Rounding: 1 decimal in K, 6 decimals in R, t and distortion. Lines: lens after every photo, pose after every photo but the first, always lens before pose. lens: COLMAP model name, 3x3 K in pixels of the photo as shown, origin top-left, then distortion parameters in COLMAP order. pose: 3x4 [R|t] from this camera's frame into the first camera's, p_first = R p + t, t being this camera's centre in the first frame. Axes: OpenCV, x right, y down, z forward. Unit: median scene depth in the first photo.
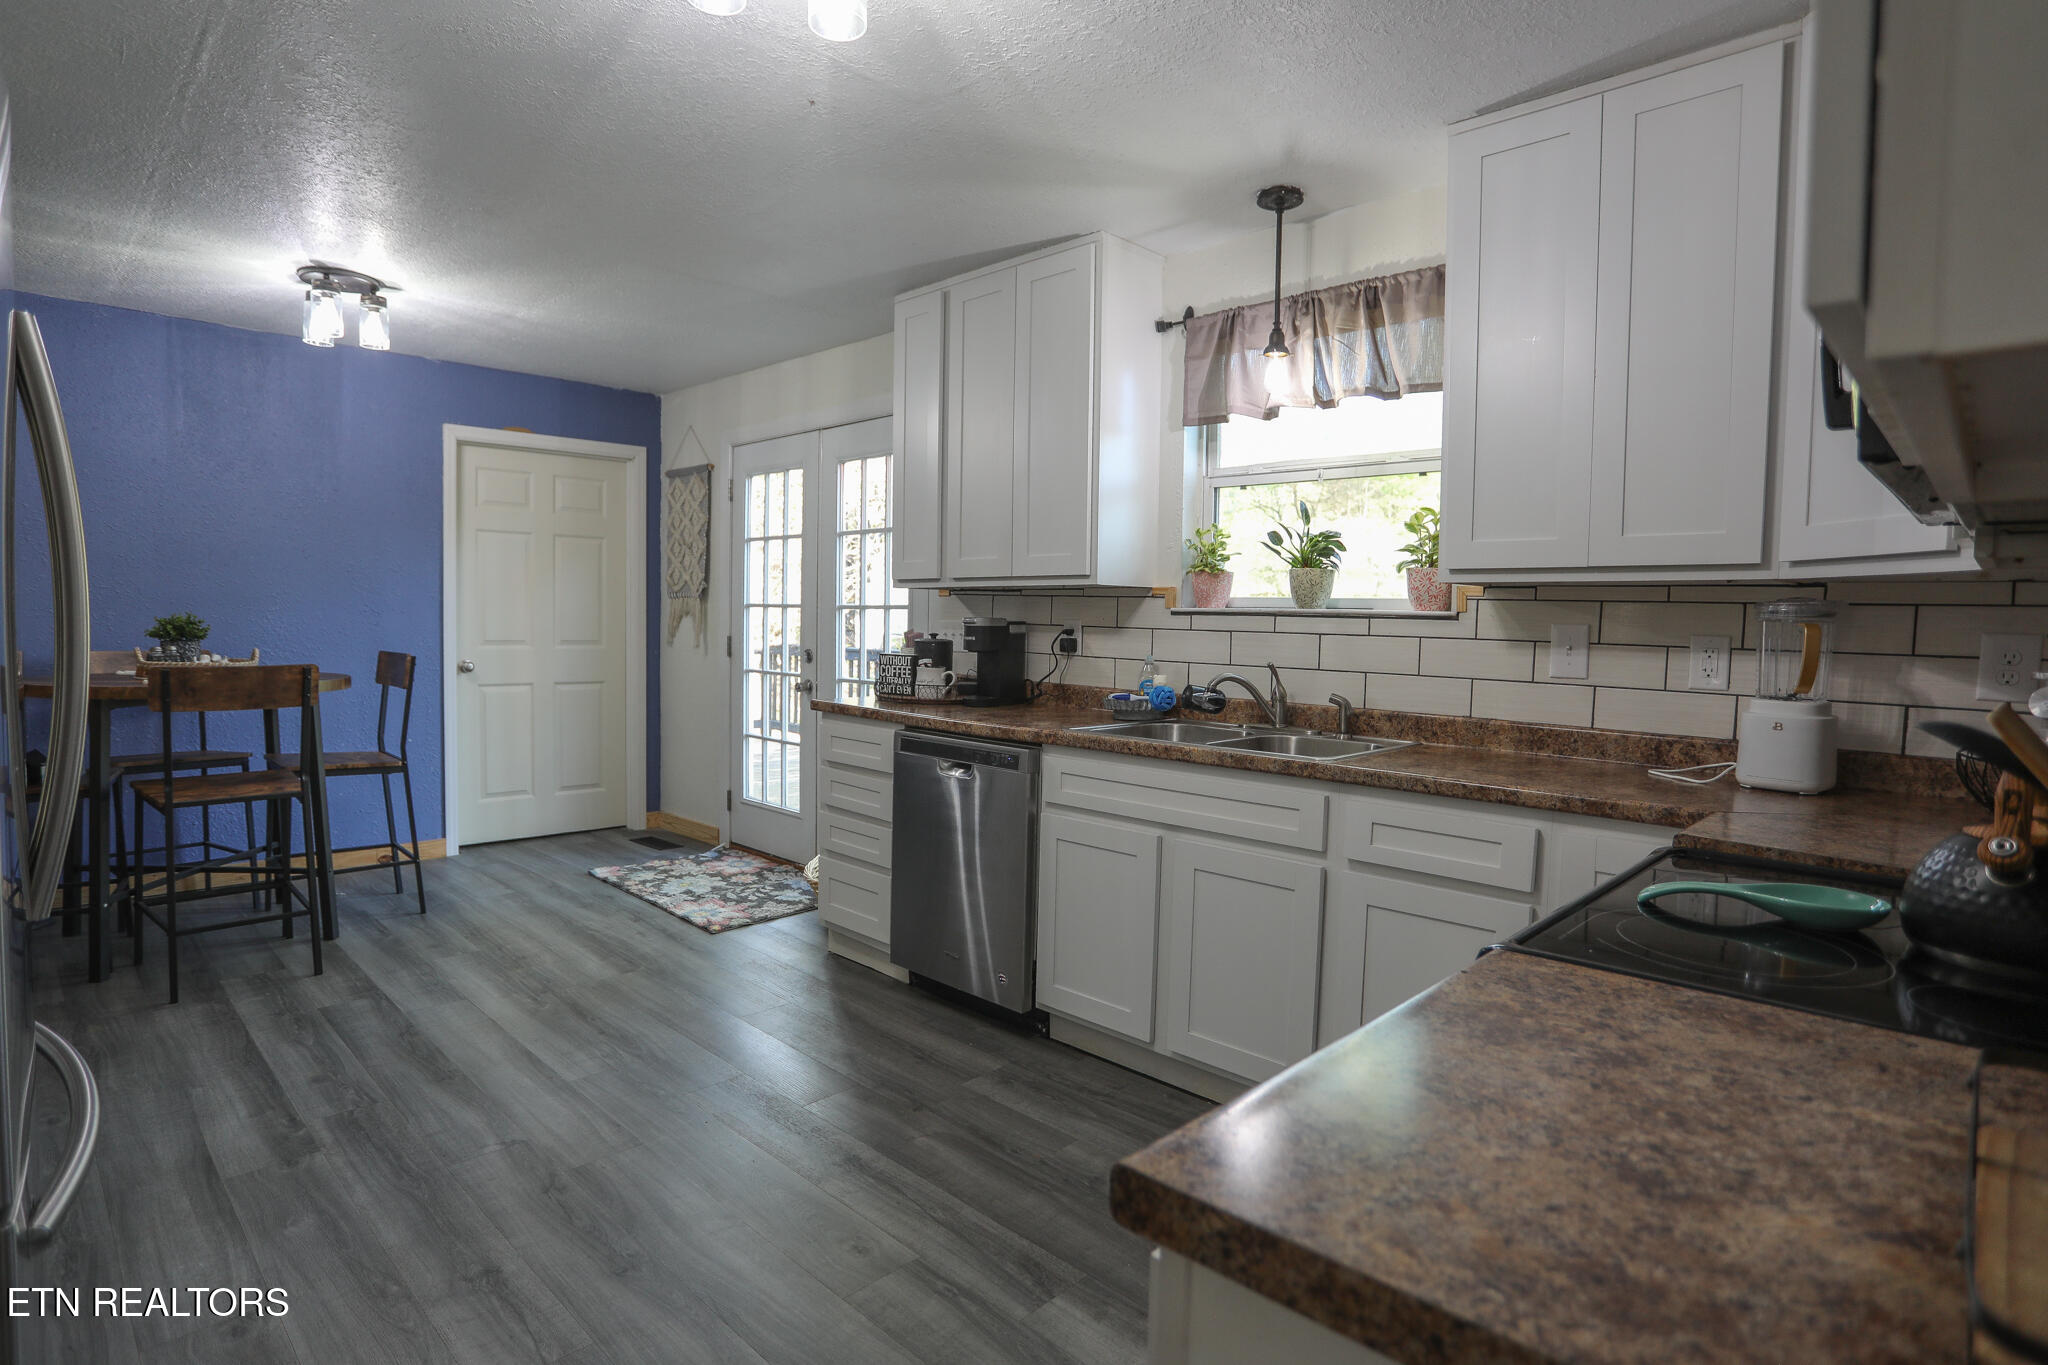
lens RADIAL K [[1043.2, 0, 973.2], [0, 1043.2, 681.6], [0, 0, 1]] dist [-0.036066, 0.001284]
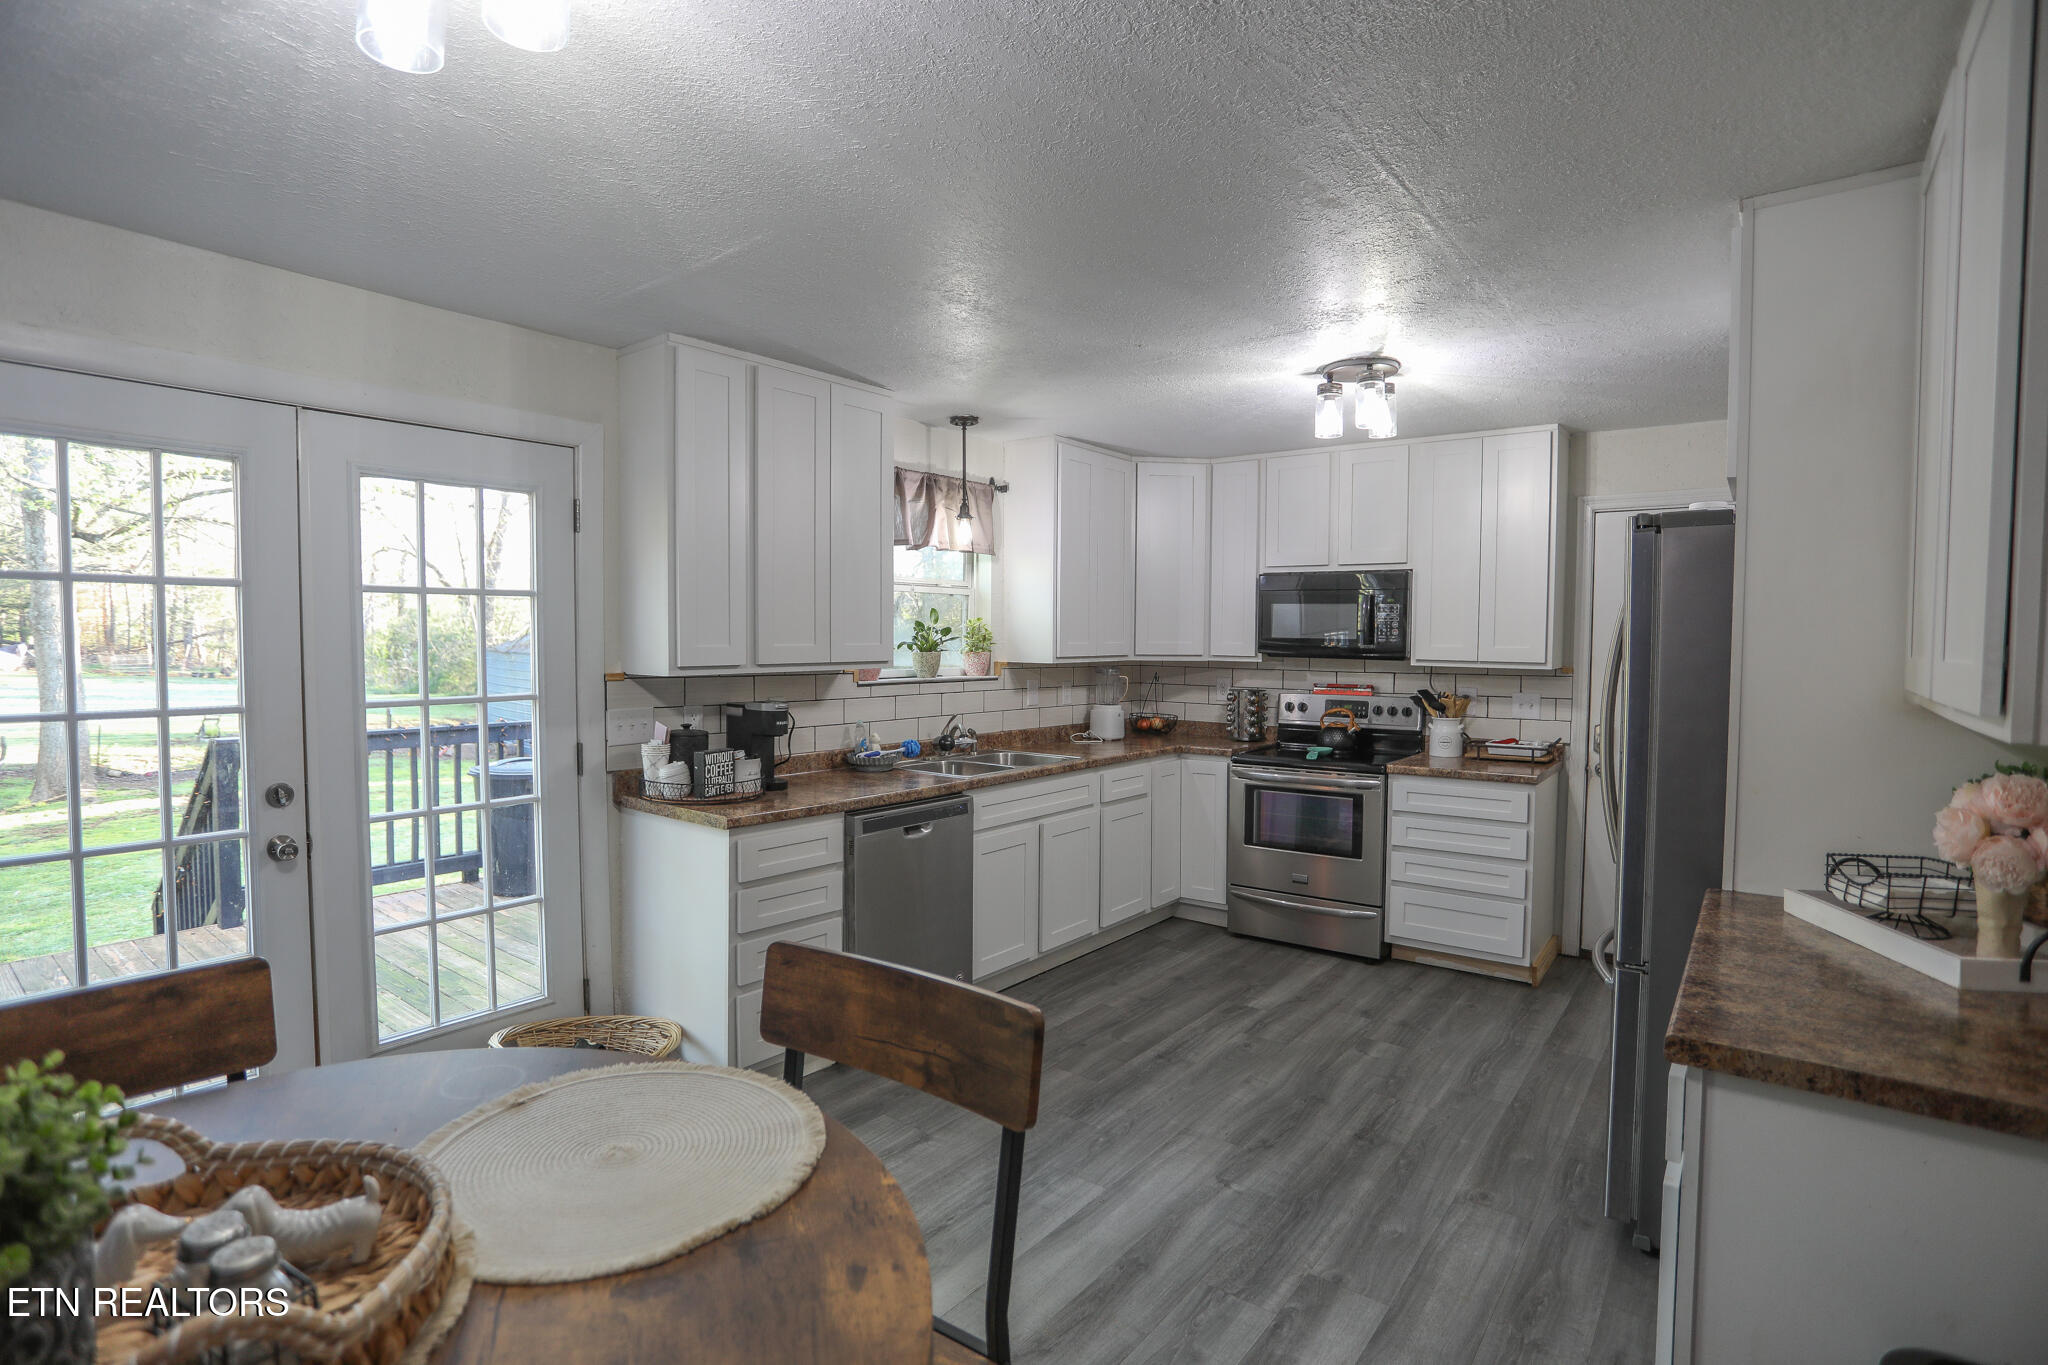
lens RADIAL K [[1005.3, 0, 1034.1], [0, 1005.3, 688.3], [0, 0, 1]] dist [-0.058889, 0.004542]
pose [[-0.146435, -0.069142, 0.986801, -1.272631], [0.057017, 0.995306, 0.078199, -0.175168], [-0.987576, 0.067716, -0.141805, 1.145700]]
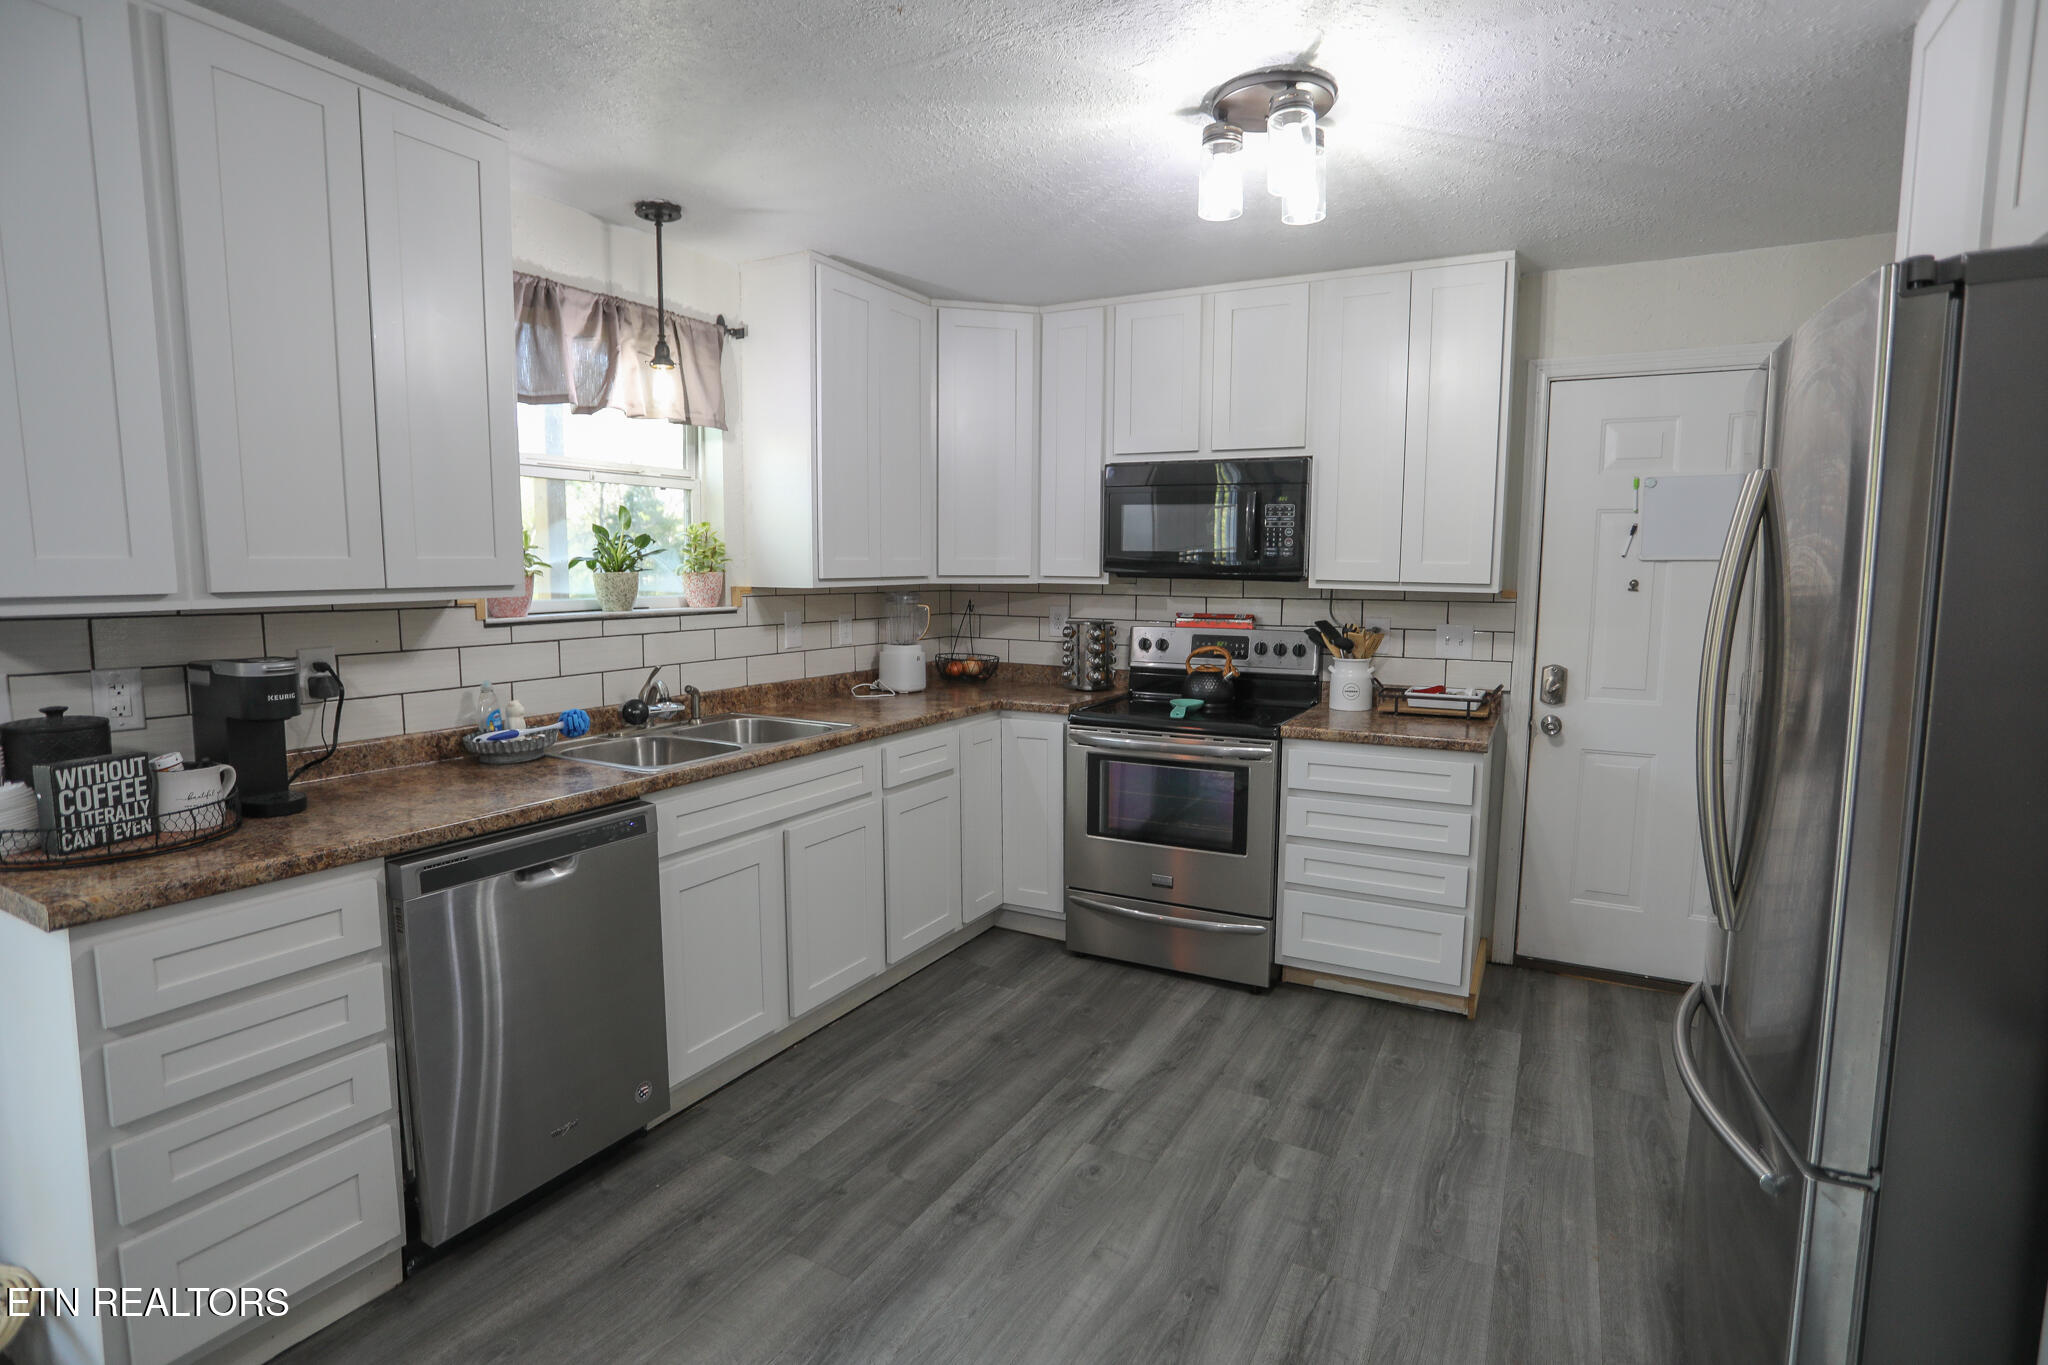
lens RADIAL K [[1005.3, 0, 1026.1], [0, 1005.3, 700.8], [0, 0, 1]] dist [-0.058889, 0.004542]
pose [[-0.292026, -0.146338, 0.945149, -0.796600], [0.054052, 0.984120, 0.169072, -0.137195], [-0.954882, 0.100461, -0.279479, 0.973826]]
